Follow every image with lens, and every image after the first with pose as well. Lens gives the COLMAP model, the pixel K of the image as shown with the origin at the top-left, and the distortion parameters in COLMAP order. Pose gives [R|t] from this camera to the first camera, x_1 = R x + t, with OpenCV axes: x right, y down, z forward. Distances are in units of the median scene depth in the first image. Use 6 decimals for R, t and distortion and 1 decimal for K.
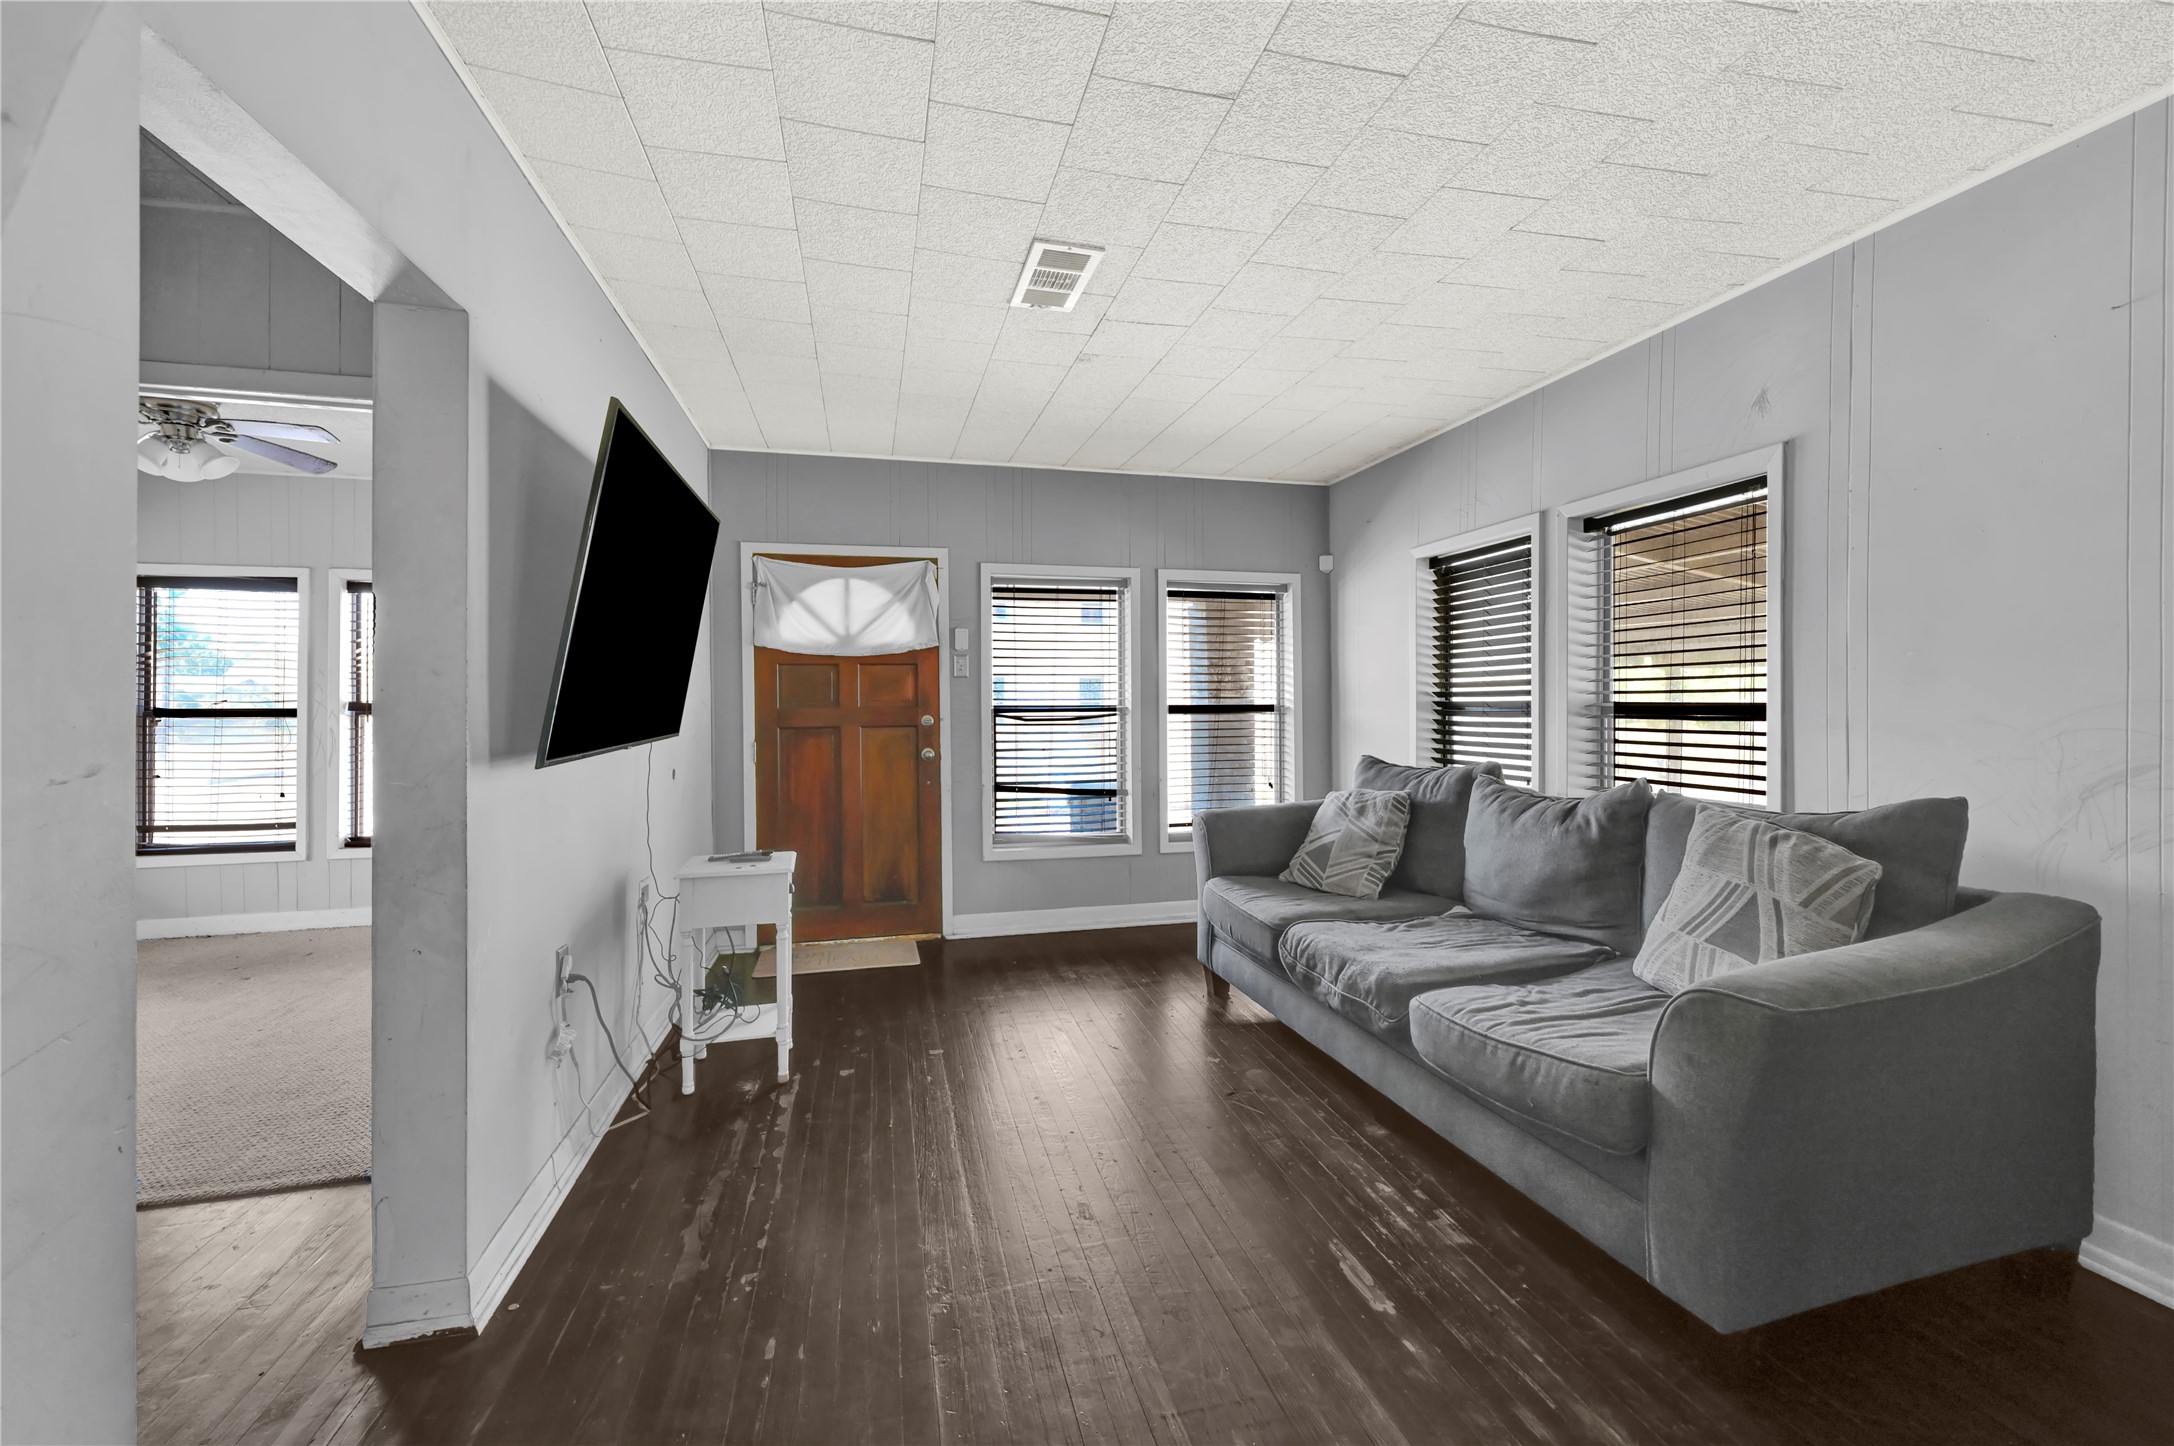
lens RADIAL K [[889.6, 0, 1089.9], [0, 889.6, 691.3], [0, 0, 1]] dist [0.001206, 0.000668]
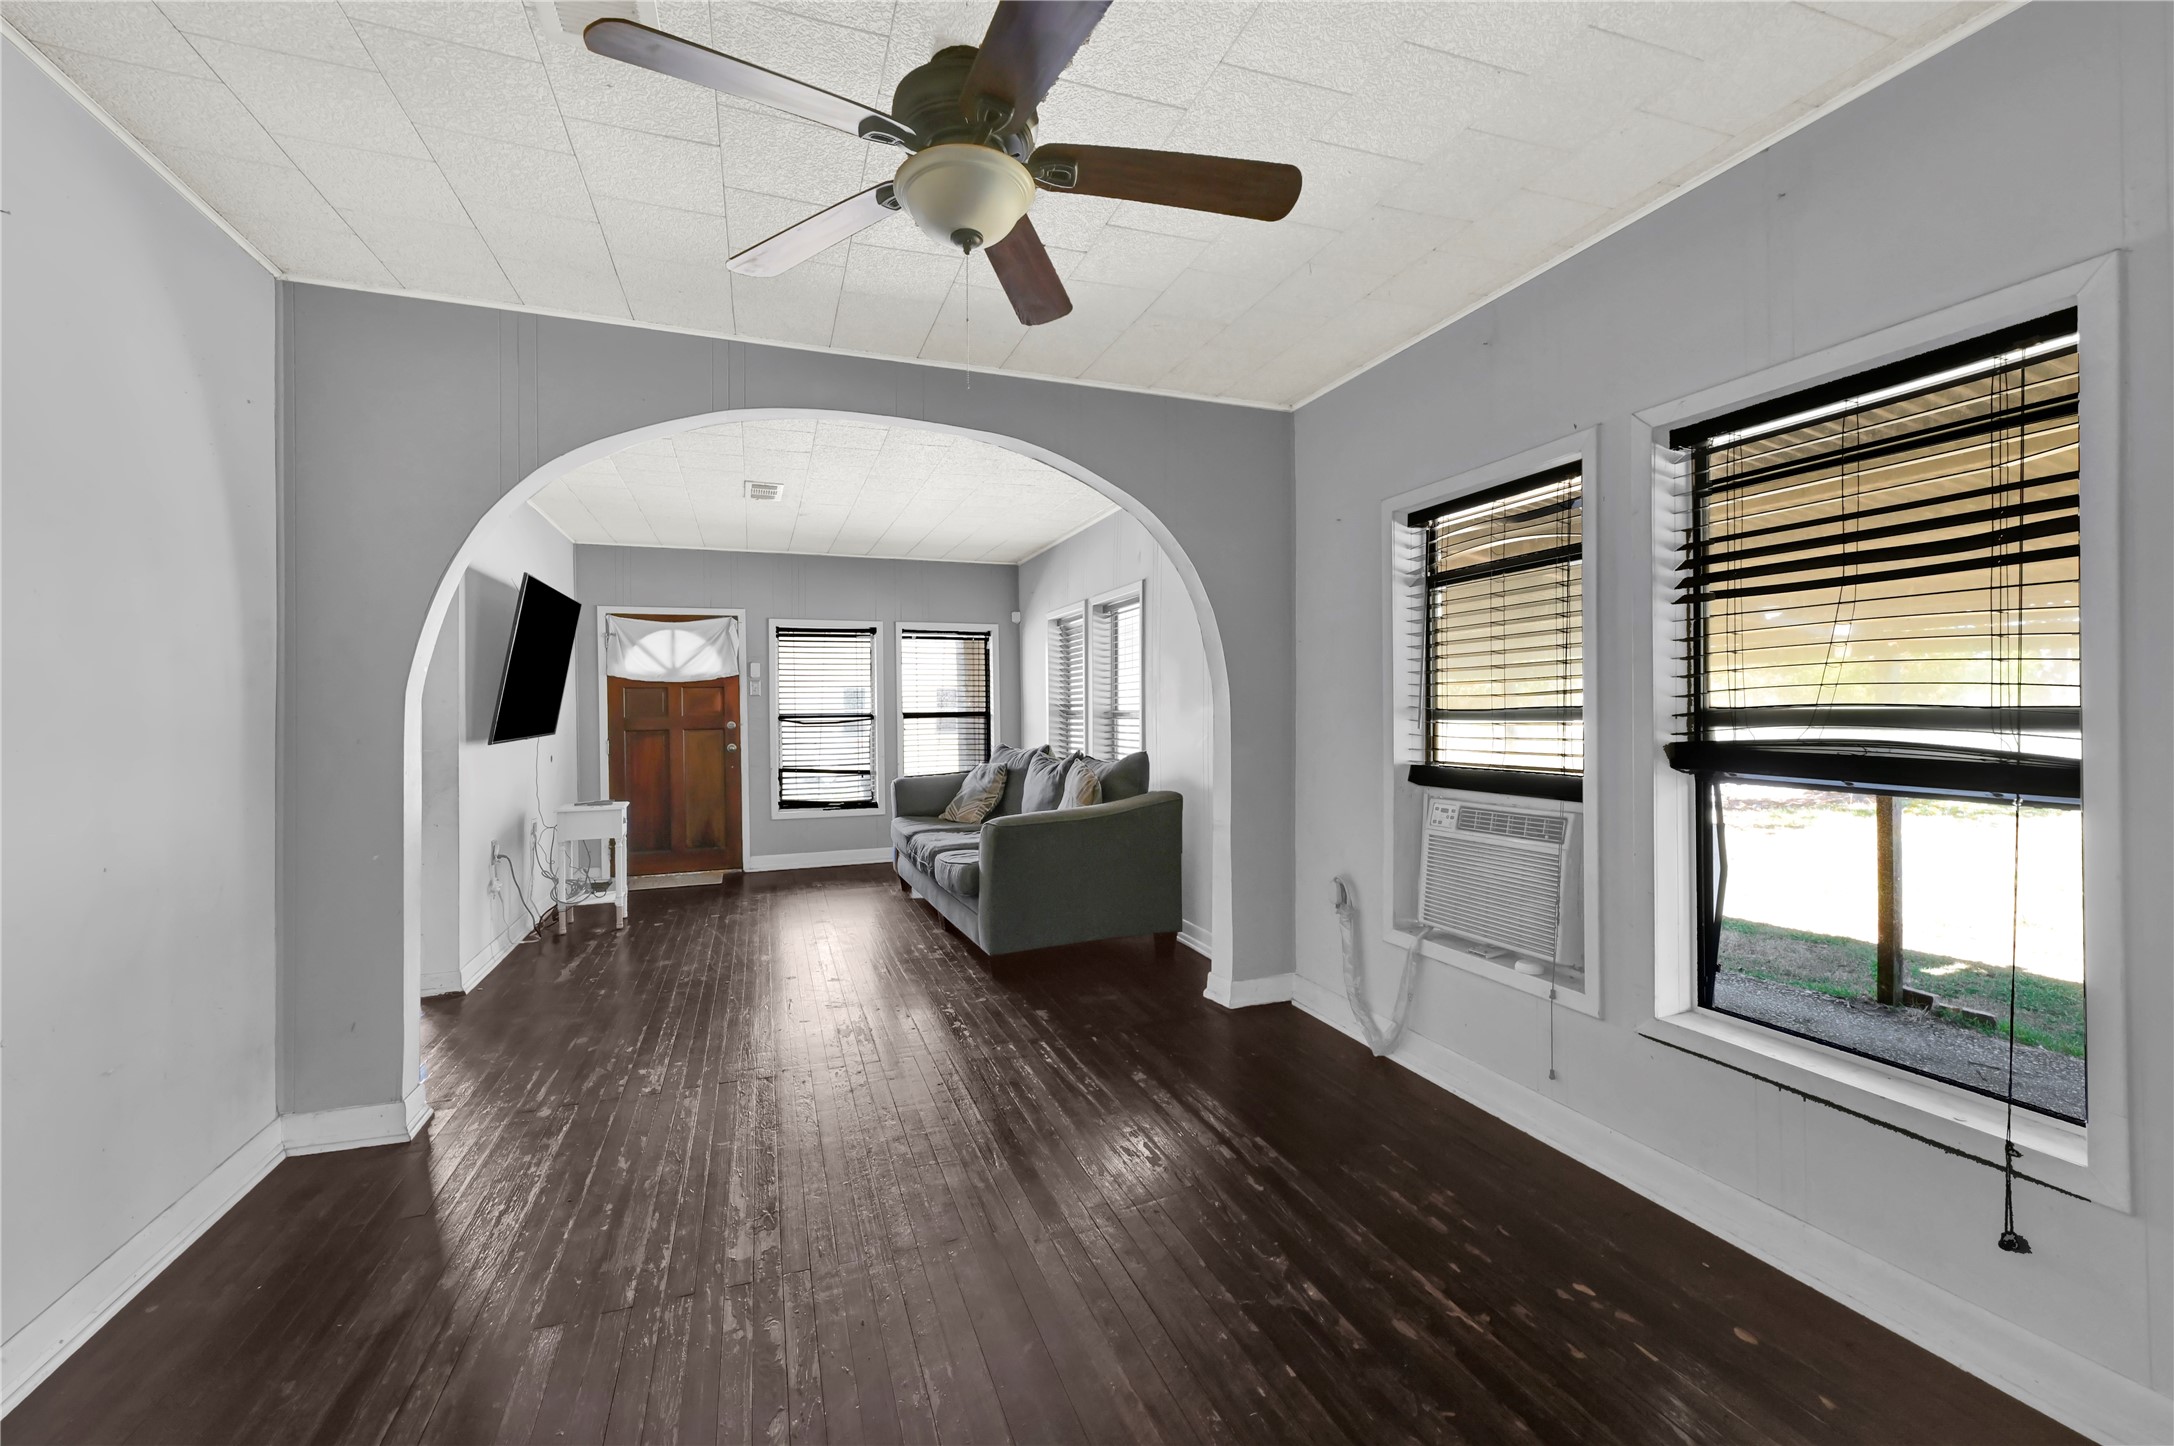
lens RADIAL K [[889.6, 0, 1089.9], [0, 889.6, 691.3], [0, 0, 1]] dist [0.001206, 0.000668]
pose [[0.992841, -0.005072, 0.119338, 0.253648], [0.006042, 0.999952, -0.007767, -0.008796], [-0.119293, 0.008433, 0.992823, -0.589601]]
